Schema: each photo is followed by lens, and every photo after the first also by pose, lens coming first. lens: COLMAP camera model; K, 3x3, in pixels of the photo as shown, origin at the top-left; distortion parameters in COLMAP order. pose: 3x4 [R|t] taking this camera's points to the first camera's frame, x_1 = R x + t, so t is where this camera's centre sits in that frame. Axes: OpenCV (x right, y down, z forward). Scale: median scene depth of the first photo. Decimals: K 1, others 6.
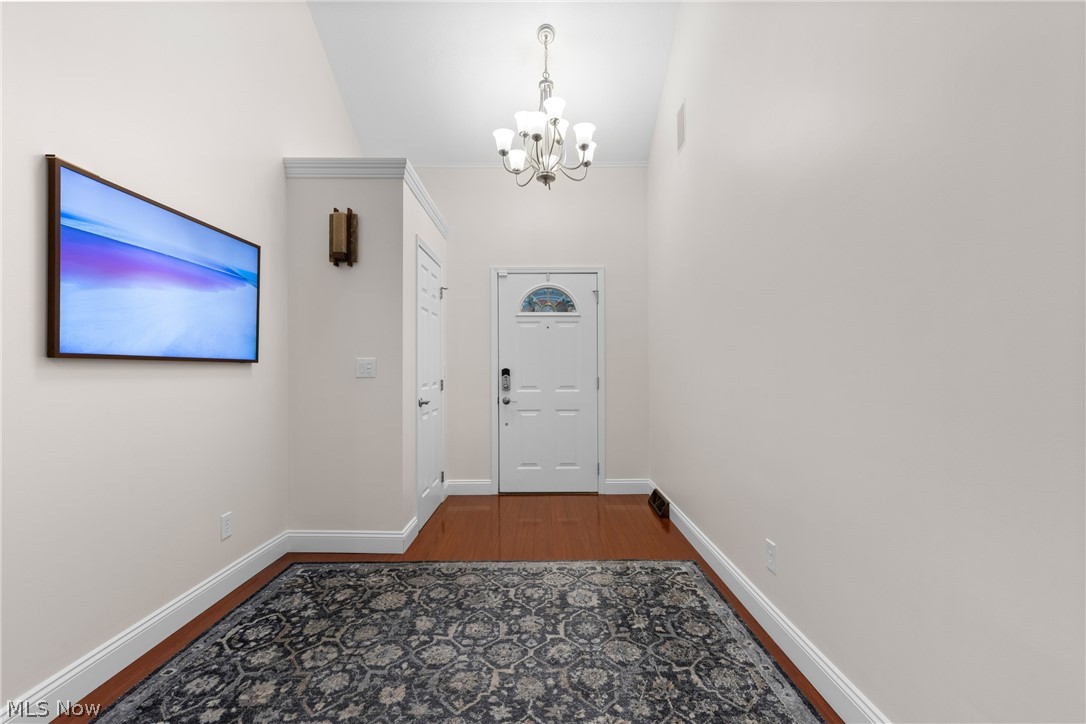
lens RADIAL K [[491.1, 0, 541.8], [0, 491.1, 367.9], [0, 0, 1]] dist [0.008652, -0.001432]
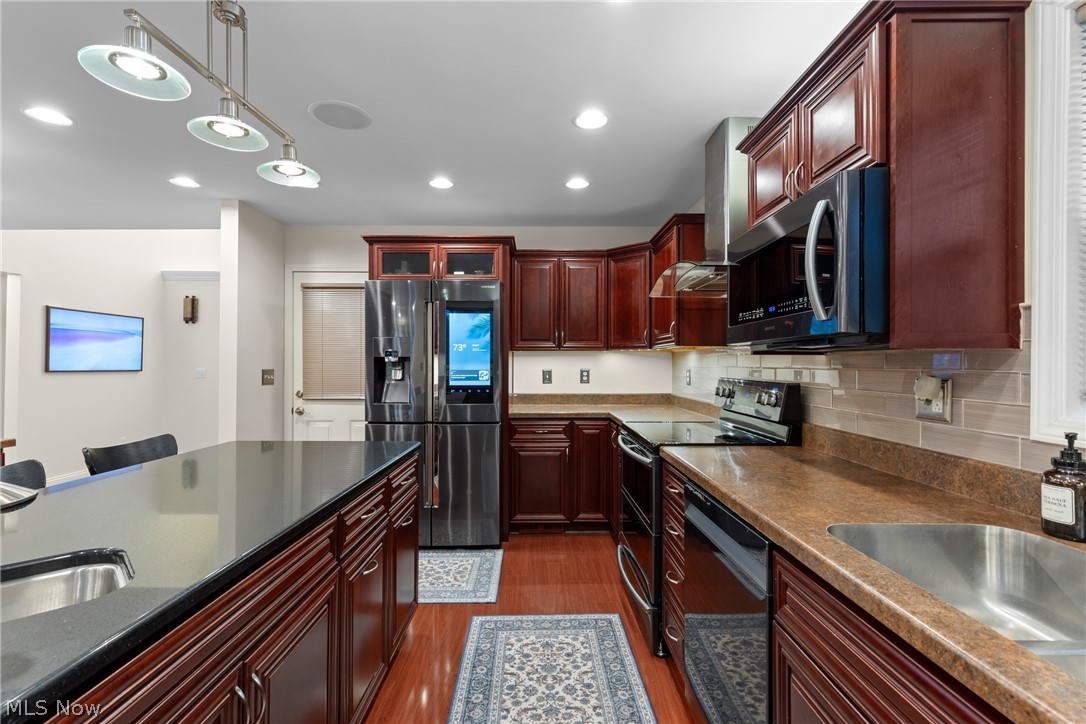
lens RADIAL K [[491.1, 0, 547.7], [0, 491.1, 360.5], [0, 0, 1]] dist [0.008652, -0.001432]
pose [[0.999871, 0.001709, 0.015976, 1.242567], [-0.001599, 0.999975, -0.006948, -0.048656], [-0.015987, 0.006922, 0.999848, -1.272414]]
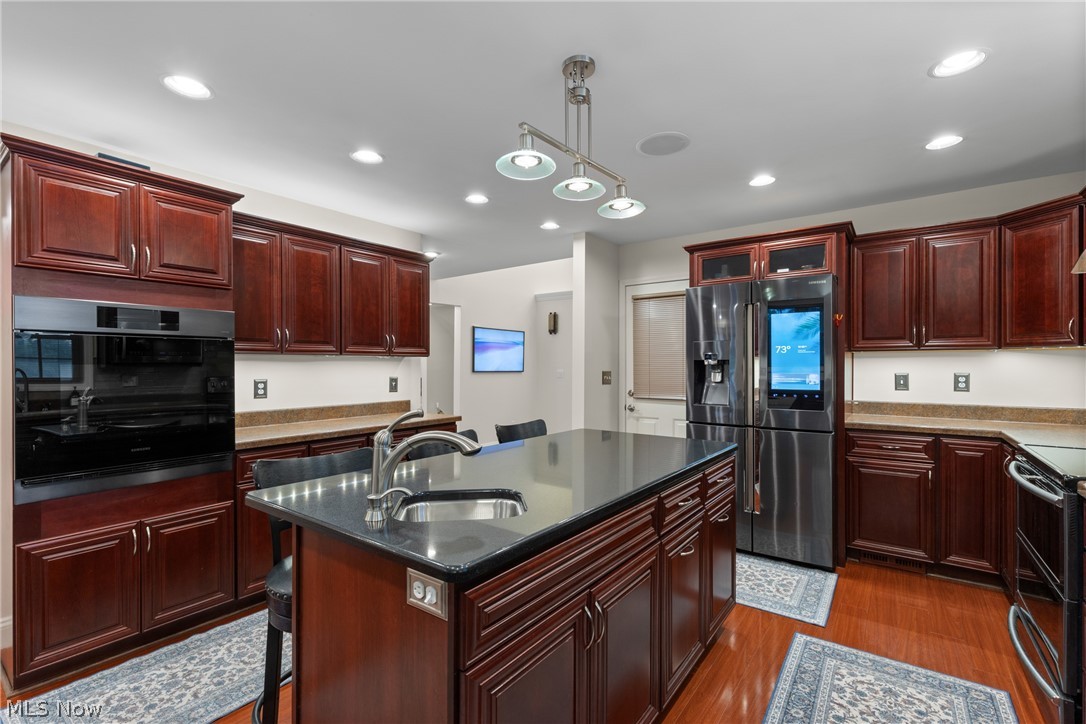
lens RADIAL K [[491.1, 0, 541.6], [0, 491.1, 366.2], [0, 0, 1]] dist [0.008652, -0.001432]
pose [[0.805986, 0.001916, -0.591932, 1.268511], [-0.001490, 0.999998, 0.001208, -0.049993], [0.591933, -0.000092, 0.805987, -1.315432]]
